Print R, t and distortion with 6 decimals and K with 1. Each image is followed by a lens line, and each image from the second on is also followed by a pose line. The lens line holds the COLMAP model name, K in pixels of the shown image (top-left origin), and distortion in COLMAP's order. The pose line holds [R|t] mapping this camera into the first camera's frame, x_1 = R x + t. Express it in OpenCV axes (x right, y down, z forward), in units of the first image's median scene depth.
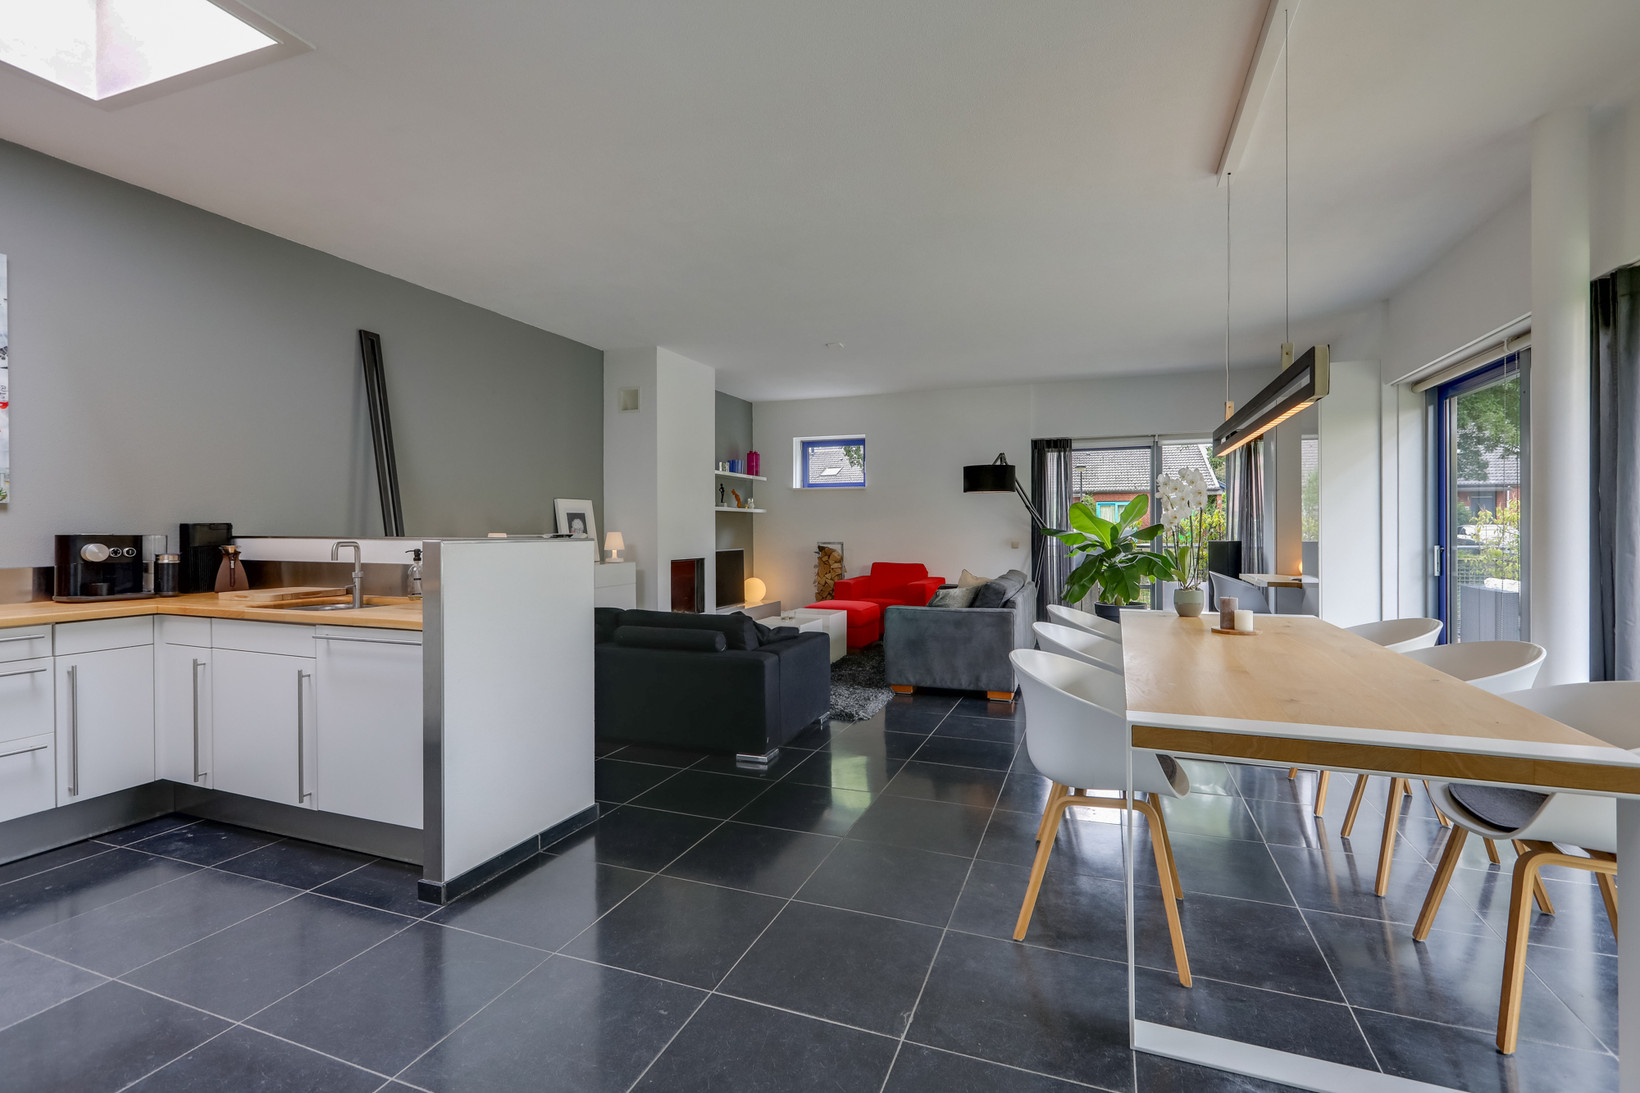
lens RADIAL K [[741.1, 0, 824.6], [0, 741.1, 526.8], [0, 0, 1]] dist [-0.000068, 0.000227]
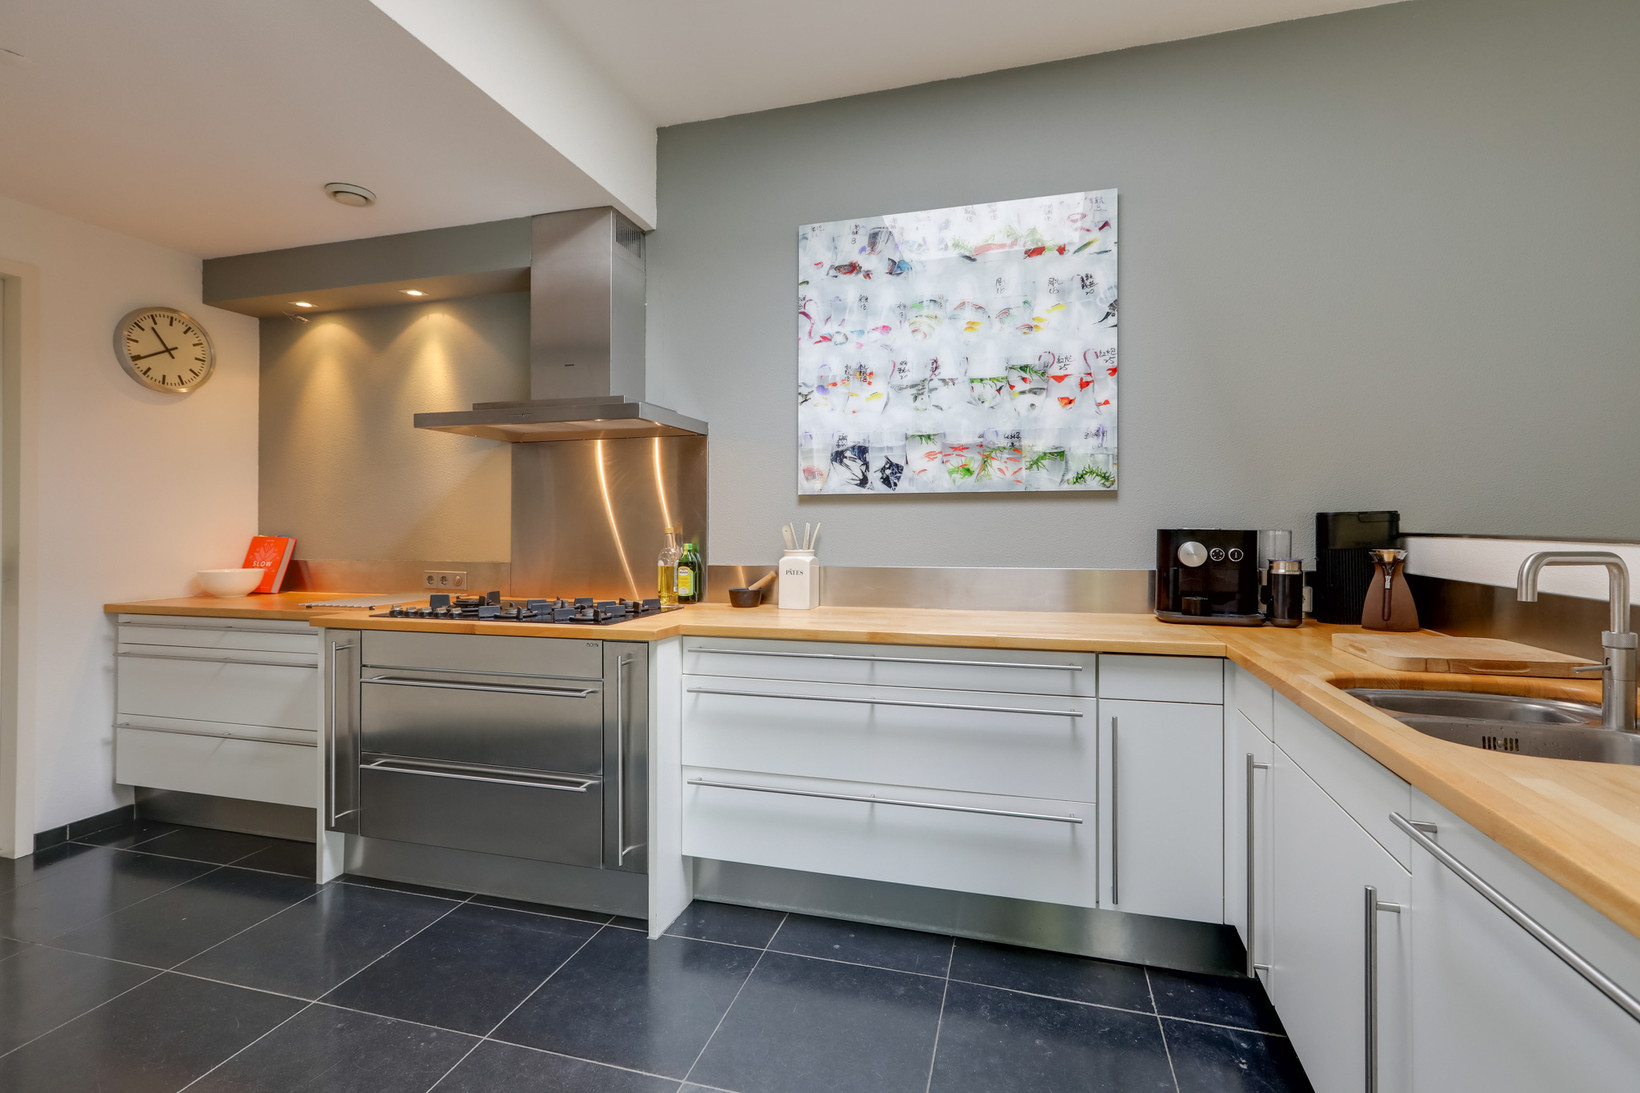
lens RADIAL K [[741.1, 0, 824.6], [0, 741.1, 526.8], [0, 0, 1]] dist [-0.000068, 0.000227]
pose [[0.086049, 0.004957, -0.996279, -0.143513], [0.004840, 0.999974, 0.005393, 0.001350], [0.996279, -0.005286, 0.086022, 0.280733]]
